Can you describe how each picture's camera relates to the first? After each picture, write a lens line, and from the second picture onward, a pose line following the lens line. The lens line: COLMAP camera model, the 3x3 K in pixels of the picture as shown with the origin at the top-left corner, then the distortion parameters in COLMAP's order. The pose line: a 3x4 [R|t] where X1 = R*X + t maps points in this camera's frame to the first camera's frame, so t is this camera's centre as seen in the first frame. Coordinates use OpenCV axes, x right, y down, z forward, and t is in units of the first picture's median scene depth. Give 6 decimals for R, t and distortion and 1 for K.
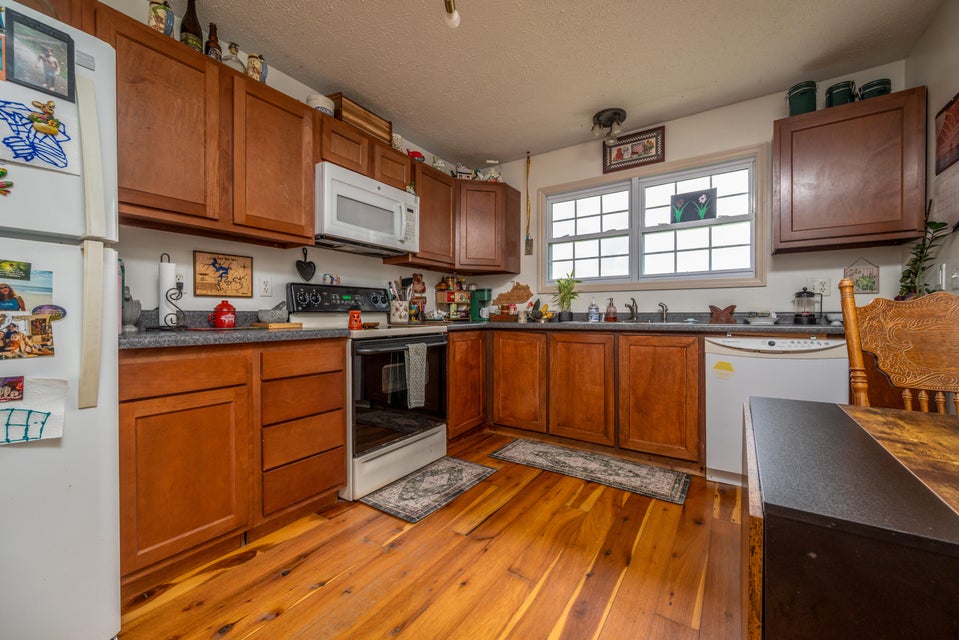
lens RADIAL K [[378.0, 0, 480.8], [0, 378.0, 320.6], [0, 0, 1]] dist [-0.000267, -0.000321]
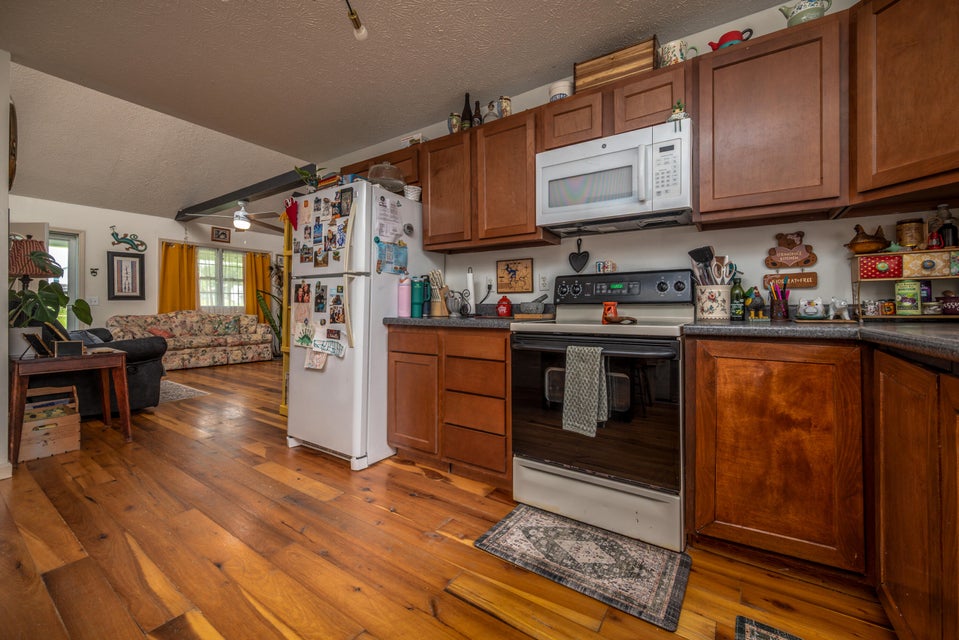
lens RADIAL K [[382.5, 0, 478.2], [0, 382.5, 306.4], [0, 0, 1]] dist [-0.002873, -0.000443]
pose [[-0.006137, -0.001054, -0.999981, 0.587703], [-0.017003, 0.999855, -0.000949, -0.012366], [0.999837, 0.016997, -0.006154, 0.834104]]
